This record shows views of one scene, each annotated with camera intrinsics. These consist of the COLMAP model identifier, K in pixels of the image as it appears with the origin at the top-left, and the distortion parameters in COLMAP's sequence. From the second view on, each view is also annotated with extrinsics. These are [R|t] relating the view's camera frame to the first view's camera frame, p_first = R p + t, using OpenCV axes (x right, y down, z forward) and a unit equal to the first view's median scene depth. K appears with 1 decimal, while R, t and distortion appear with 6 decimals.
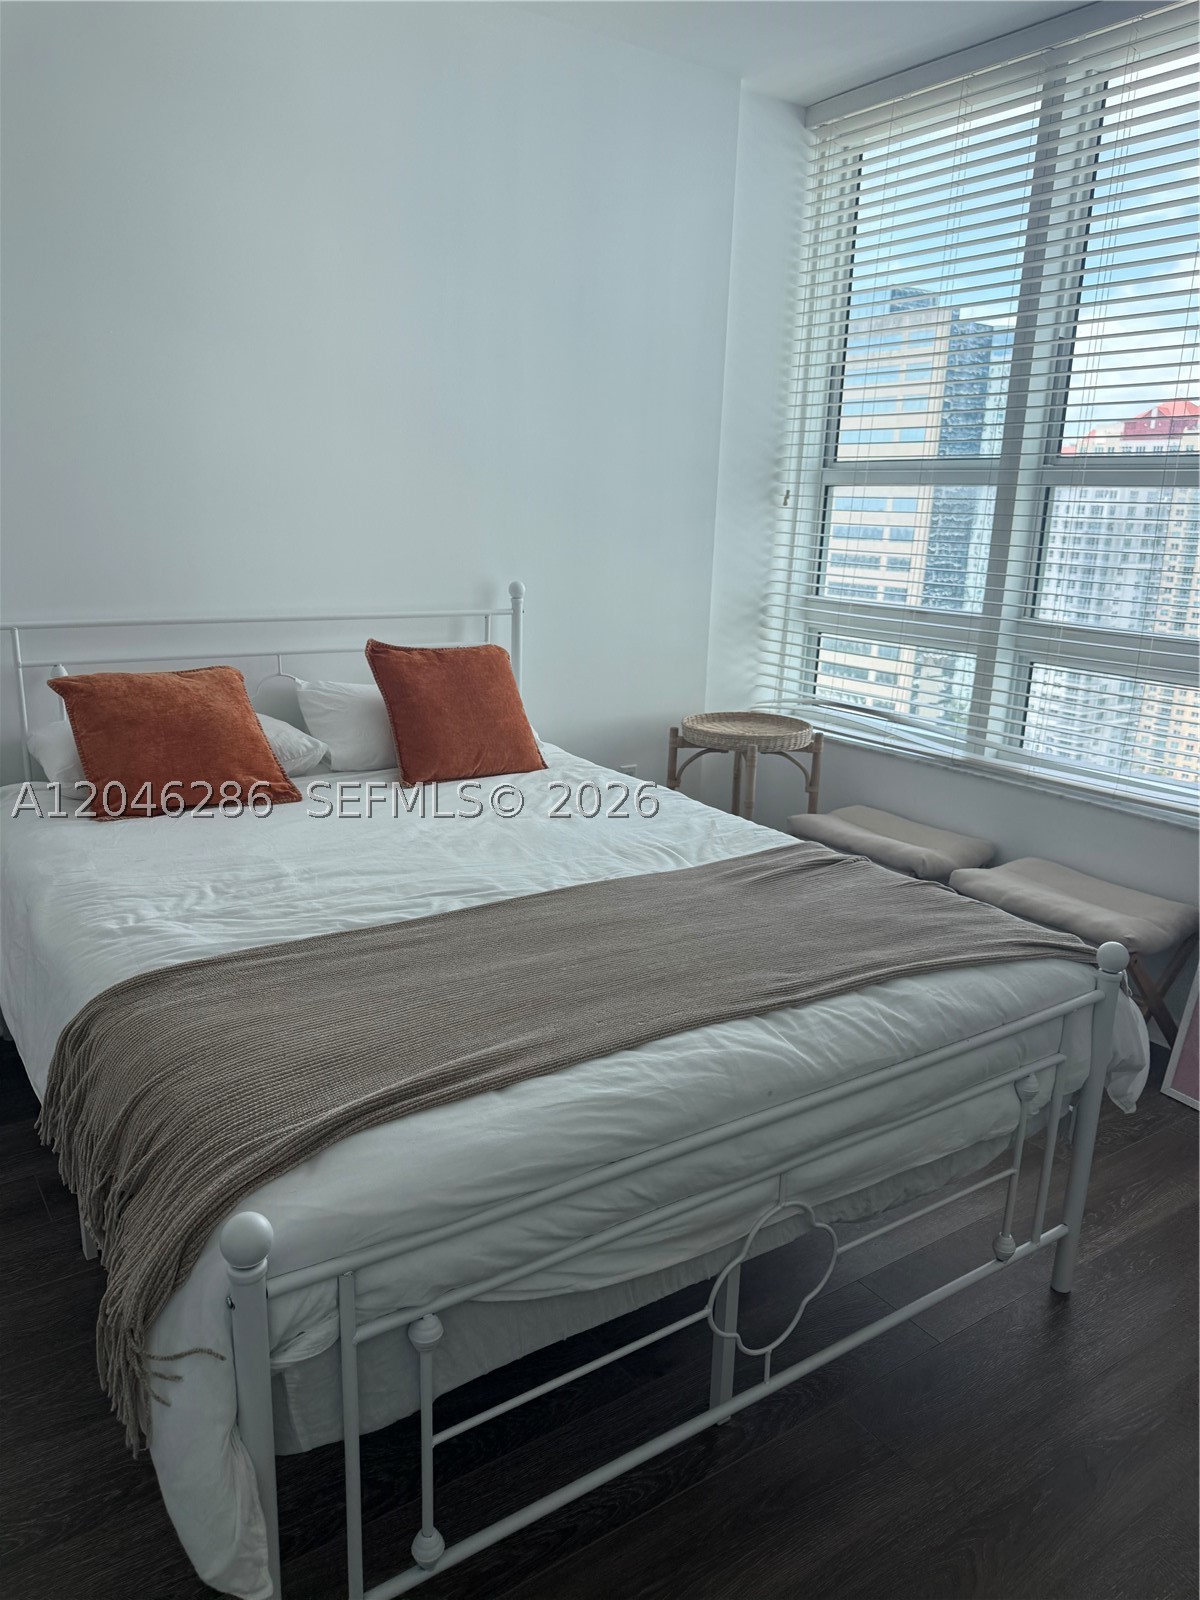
lens RADIAL K [[1124.9, 0, 540.1], [0, 1124.9, 800.7], [0, 0, 1]] dist [0.057569, -0.066406]
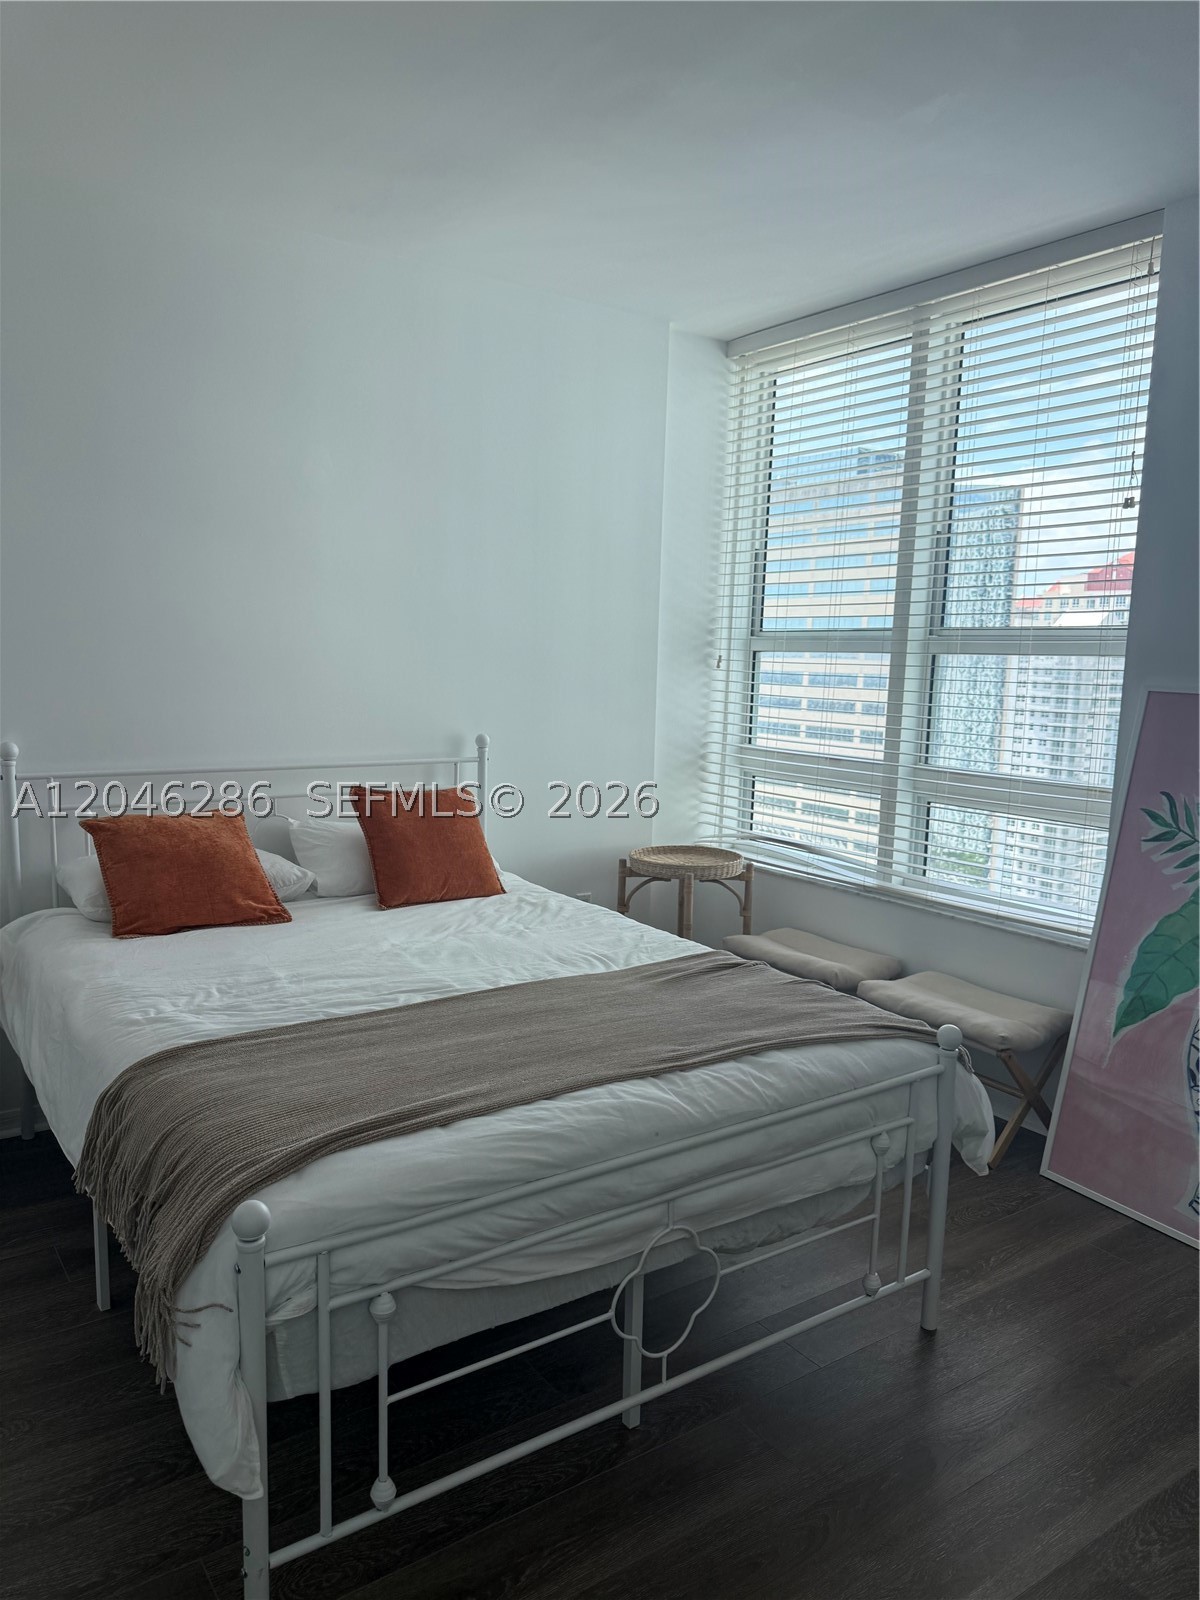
lens RADIAL K [[1124.9, 0, 550.1], [0, 1124.9, 797.7], [0, 0, 1]] dist [0.057569, -0.066406]
pose [[0.999784, -0.004866, 0.020195, 0.046072], [0.007406, 0.991793, -0.127639, 0.034049], [-0.019408, 0.127761, 0.991615, -0.255641]]
